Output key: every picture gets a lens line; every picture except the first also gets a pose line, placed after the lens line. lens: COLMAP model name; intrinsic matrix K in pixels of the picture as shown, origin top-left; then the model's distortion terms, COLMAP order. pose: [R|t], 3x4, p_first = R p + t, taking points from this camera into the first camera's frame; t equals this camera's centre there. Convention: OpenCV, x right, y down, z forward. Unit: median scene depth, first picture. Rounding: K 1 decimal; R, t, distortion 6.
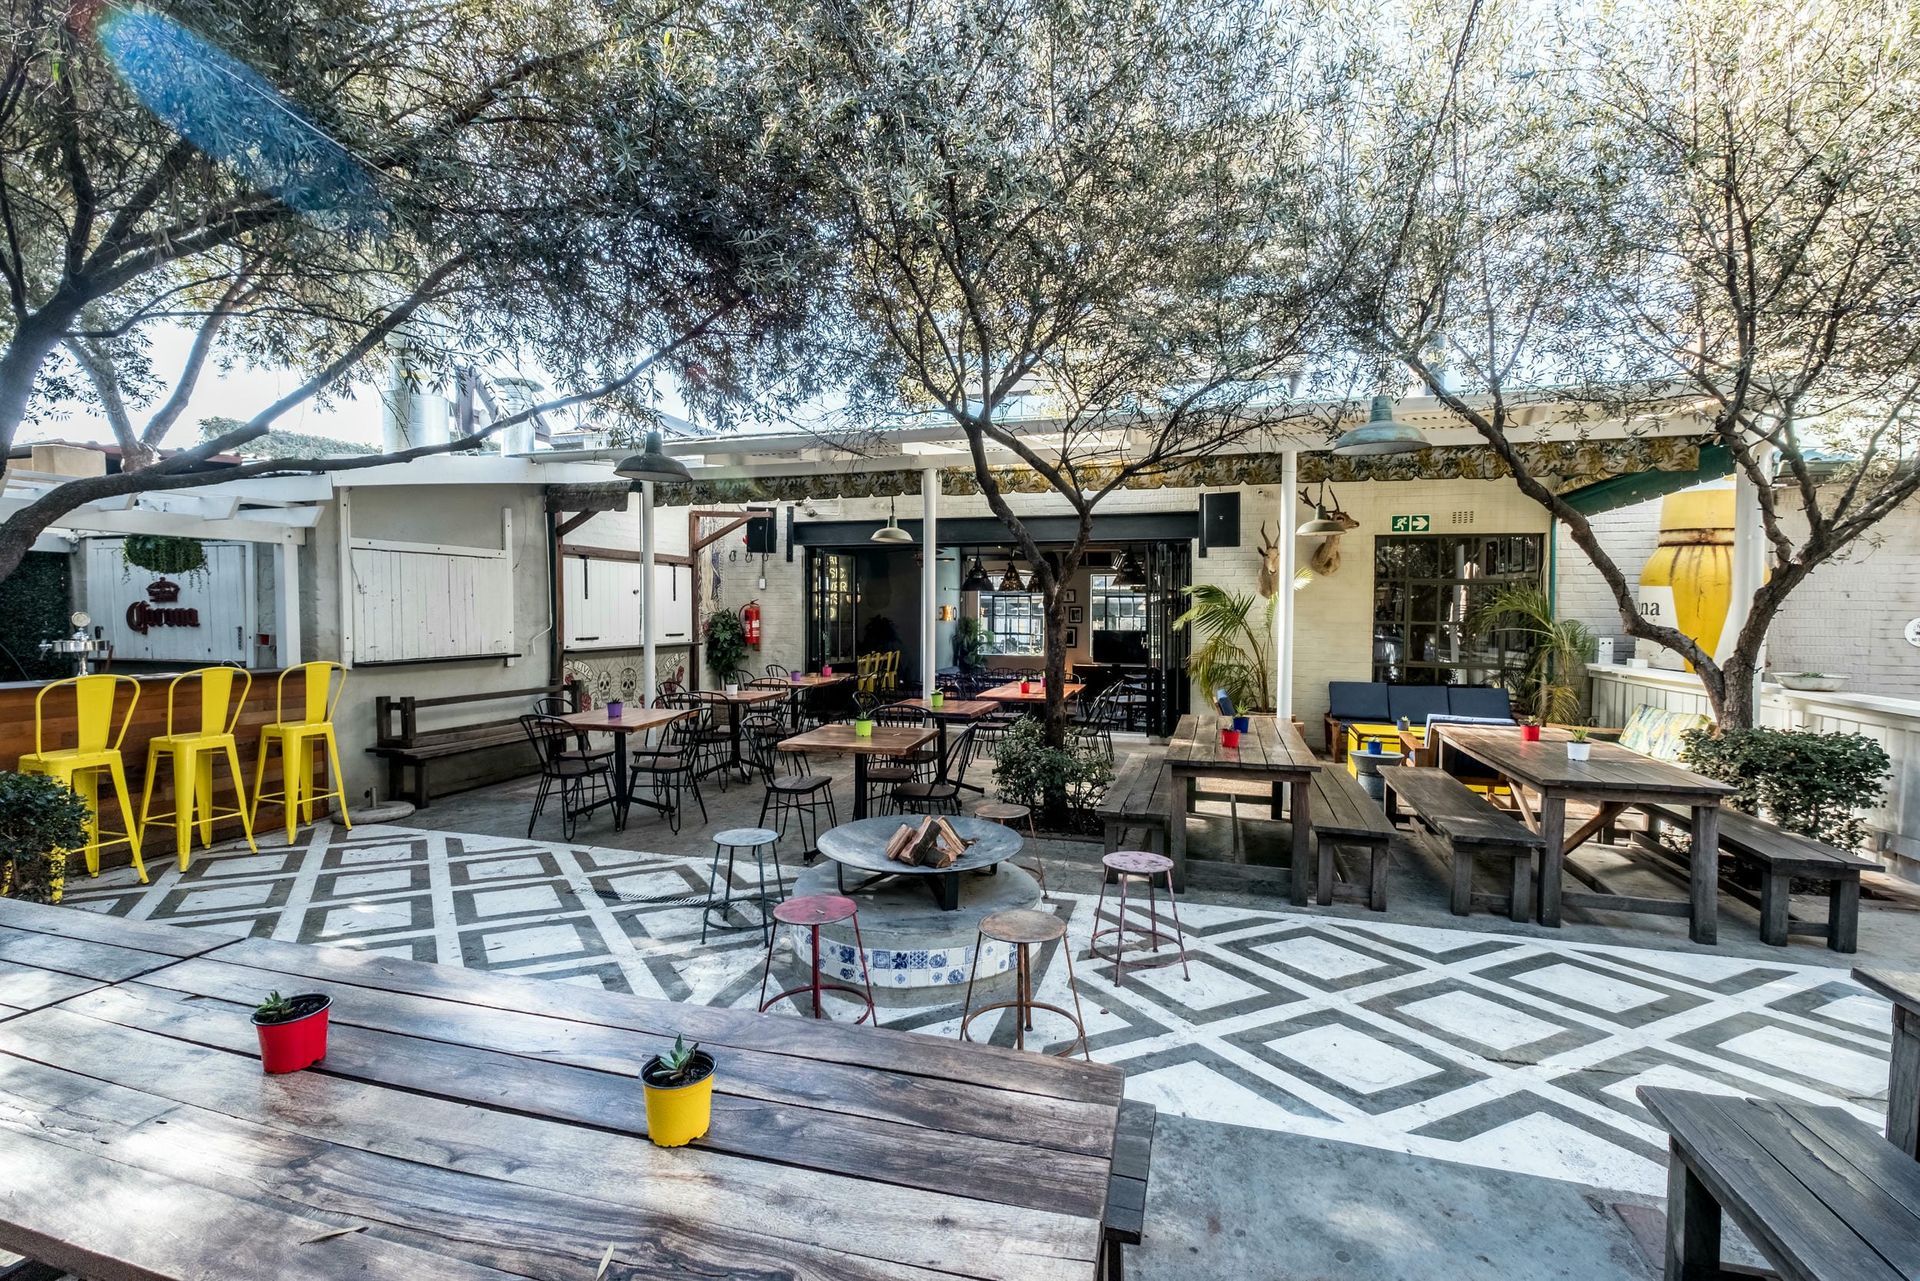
lens RADIAL K [[836.5, 0, 951.8], [0, 836.5, 638.9], [0, 0, 1]] dist [-0.003430, -0.000619]
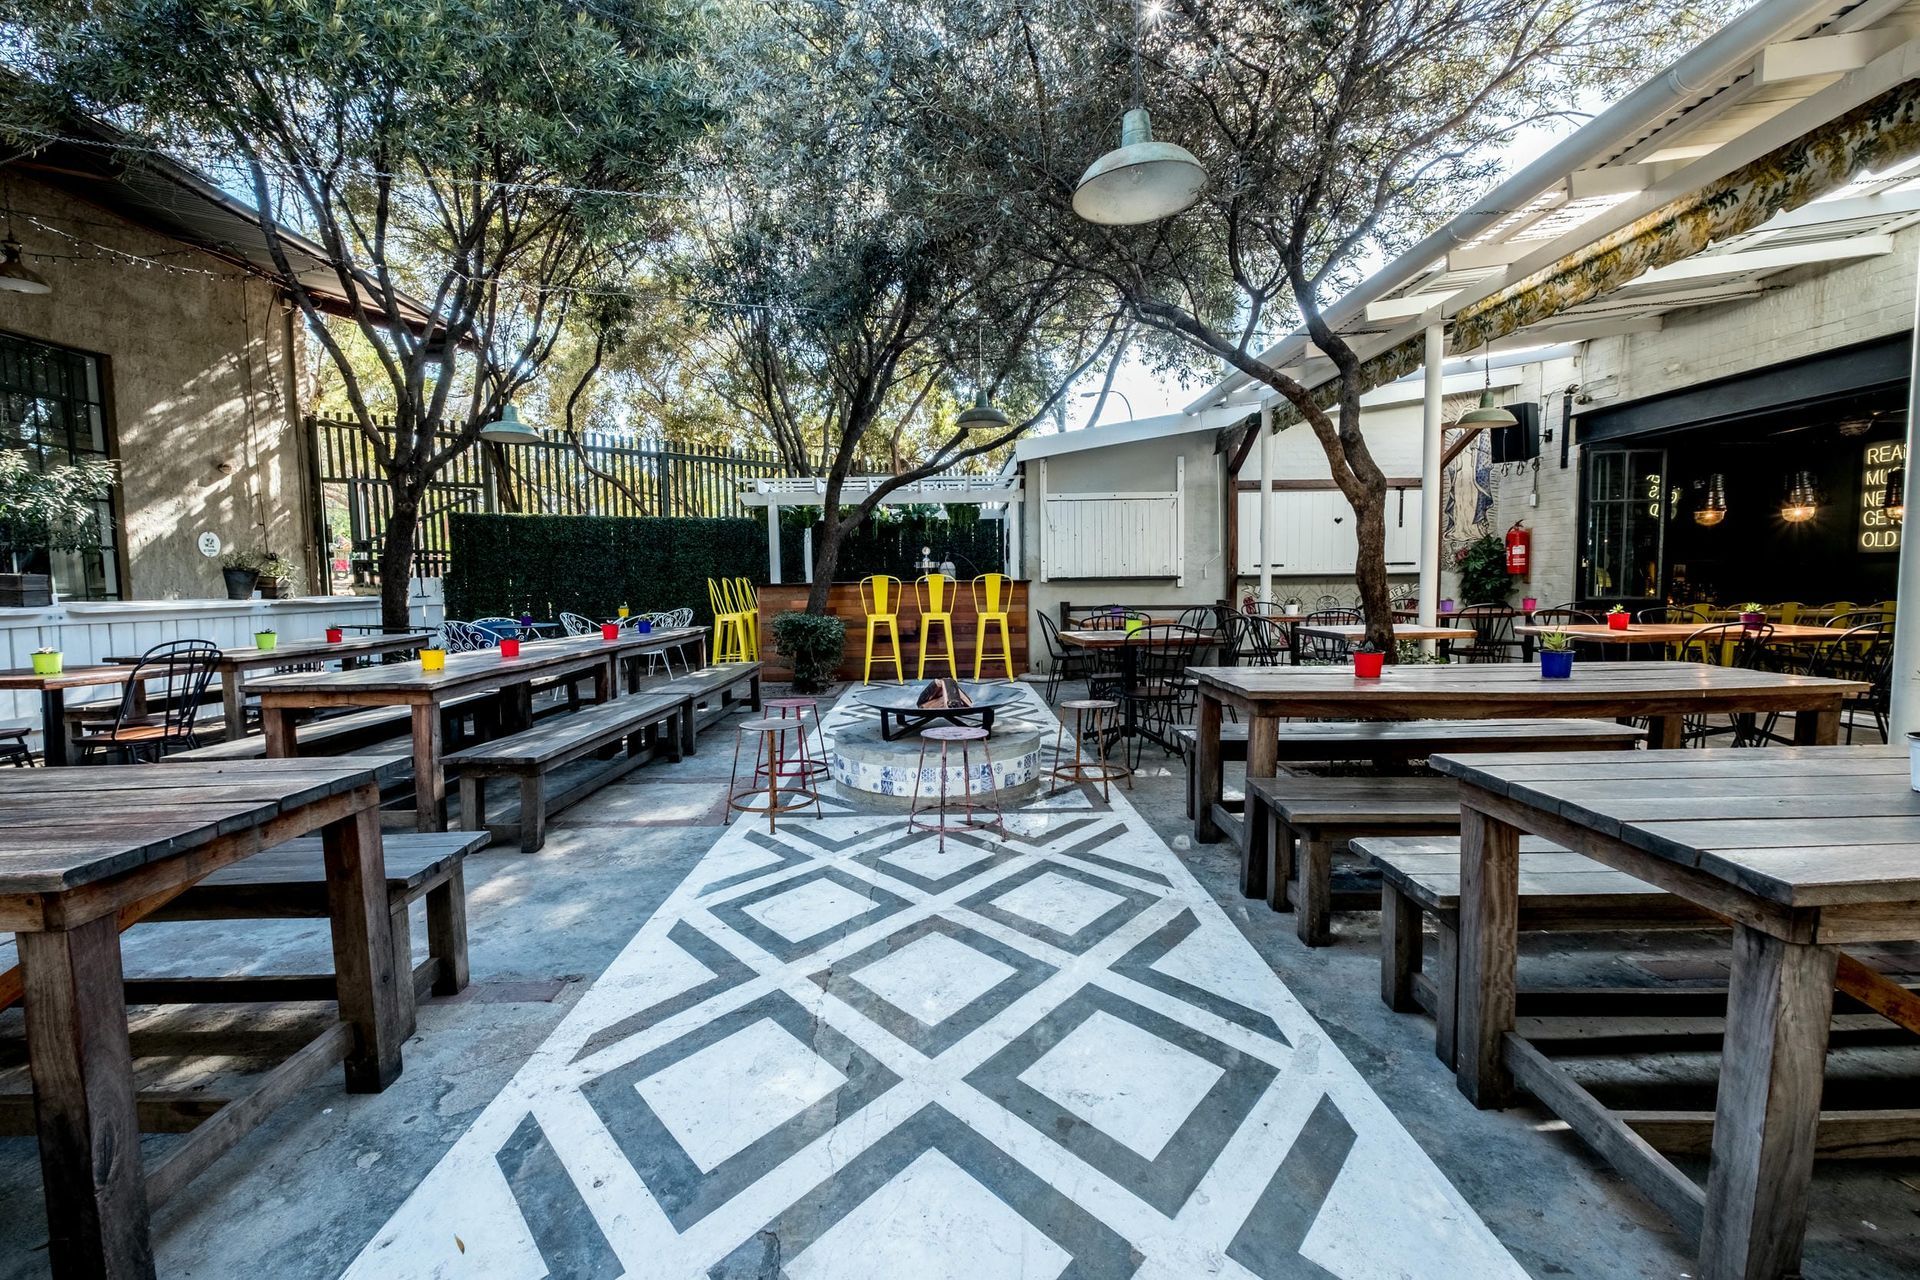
lens RADIAL K [[836.5, 0, 949.9], [0, 836.5, 632.0], [0, 0, 1]] dist [-0.003430, -0.000619]
pose [[0.301425, 0.052818, -0.952026, 0.555541], [-0.016545, 0.998604, 0.050164, 0.044384], [0.953346, 0.000631, 0.301878, 0.324433]]
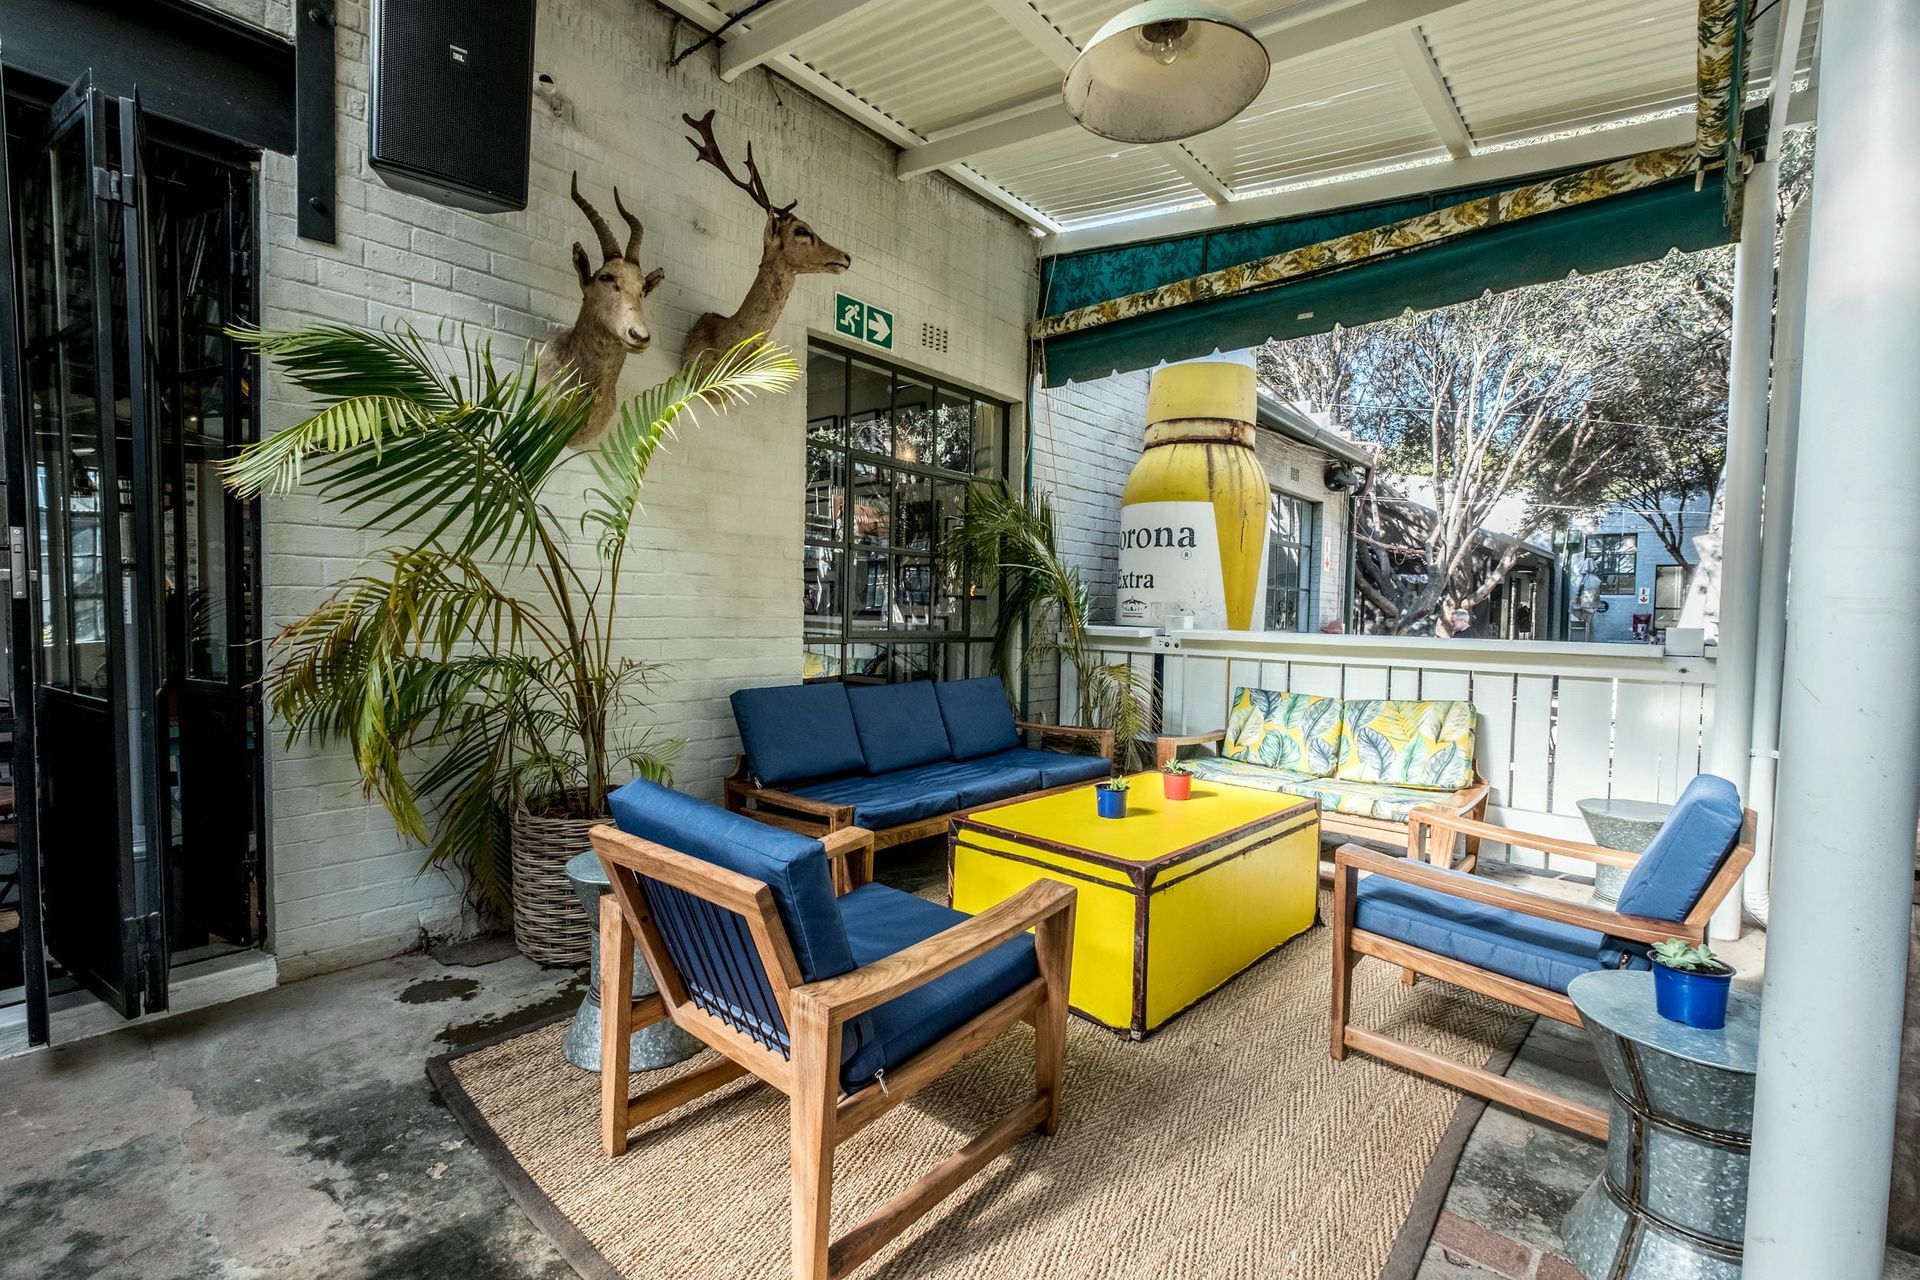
lens RADIAL K [[836.5, 0, 945.1], [0, 836.5, 649.7], [0, 0, 1]] dist [-0.003430, -0.000619]
pose [[0.418916, -0.036270, 0.907300, 0.184033], [0.015513, 0.999342, 0.032787, 0.025506], [-0.907892, 0.000340, 0.419203, 0.907616]]
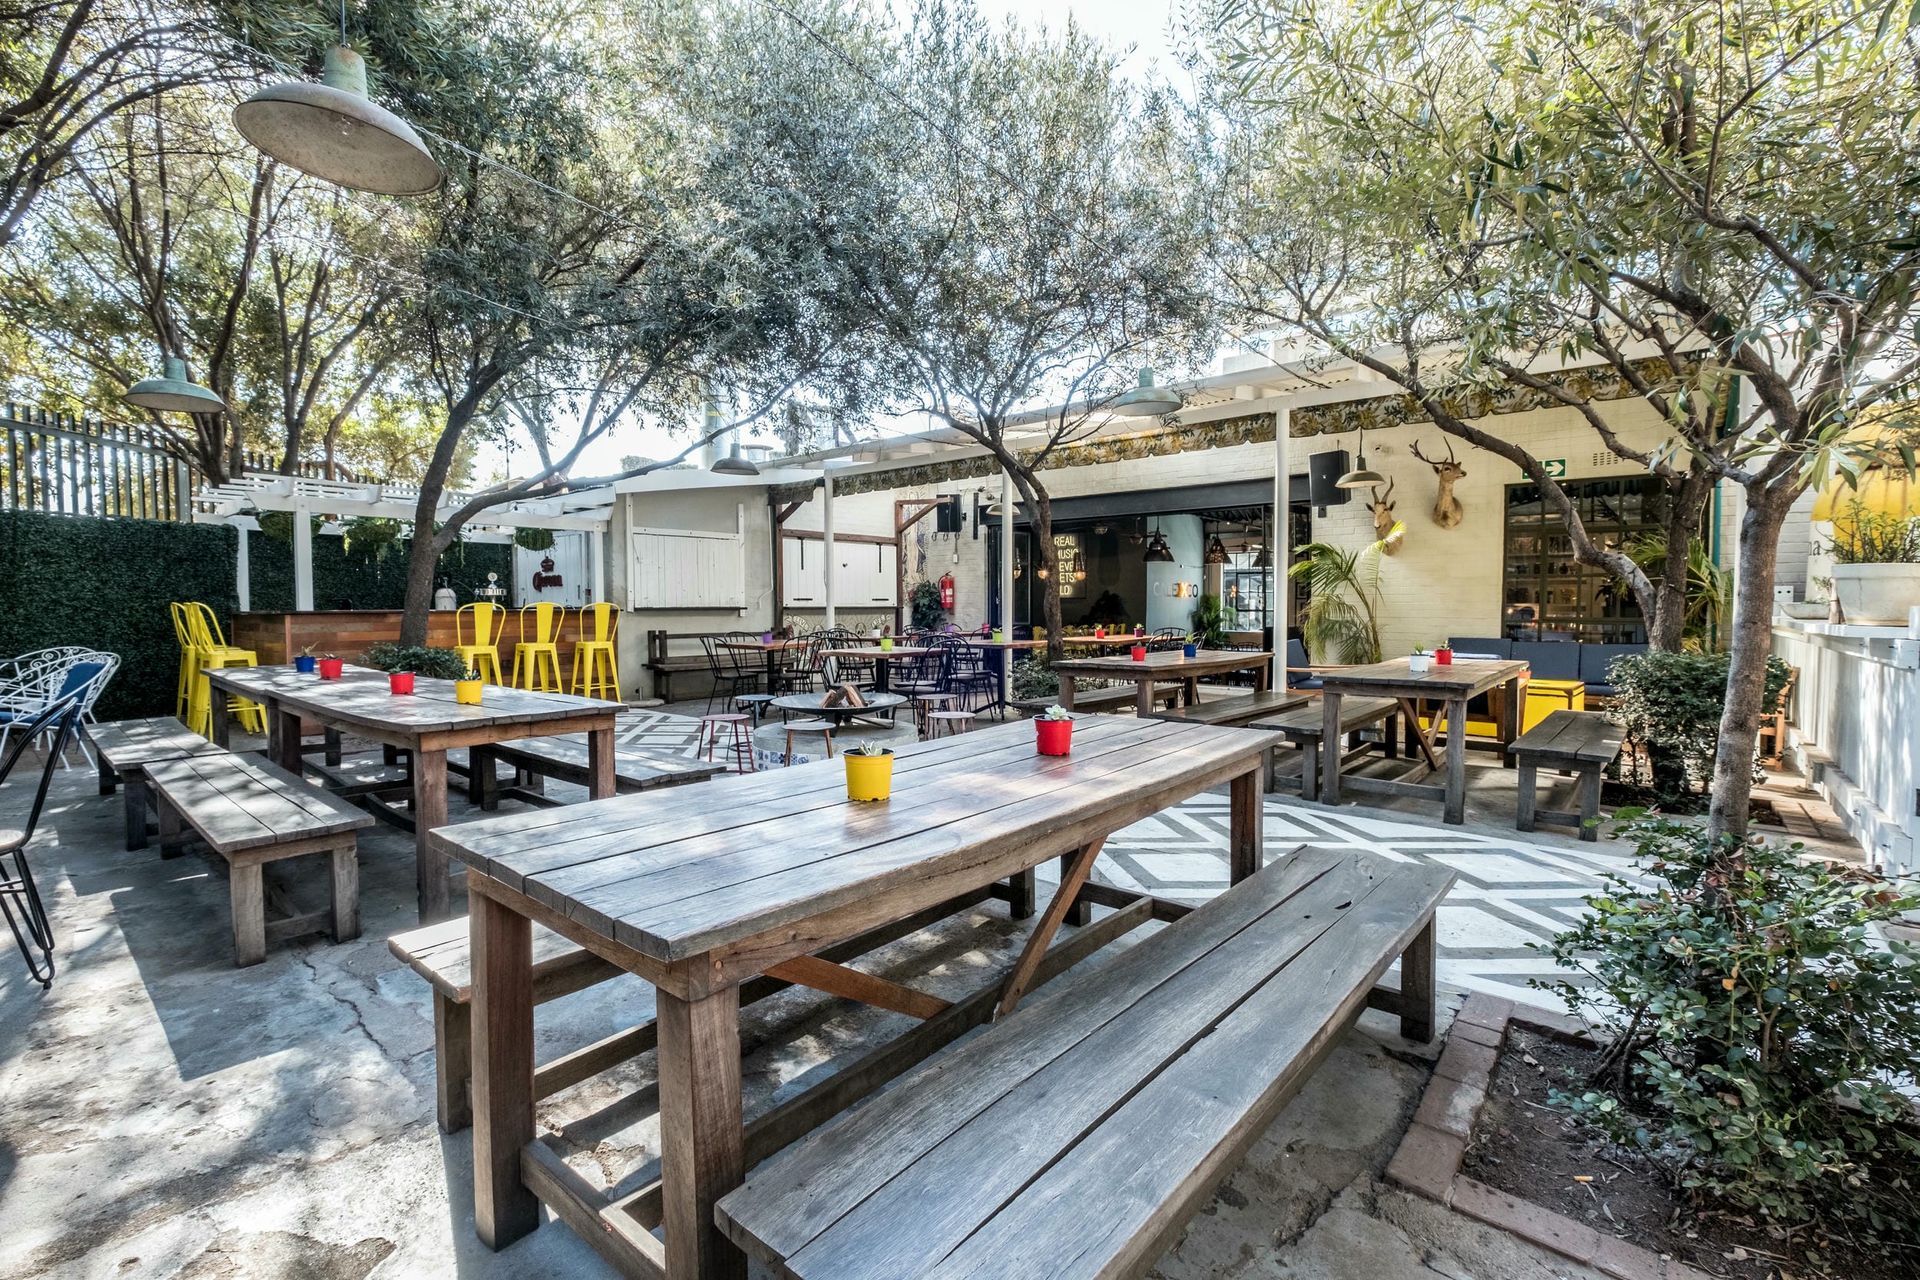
lens RADIAL K [[836.5, 0, 953.0], [0, 836.5, 636.1], [0, 0, 1]] dist [-0.003430, -0.000619]
pose [[0.914714, 0.008941, -0.404002, 0.377757], [-0.007516, 0.999959, 0.005114, 0.058067], [0.404031, -0.001642, 0.914744, -0.147721]]
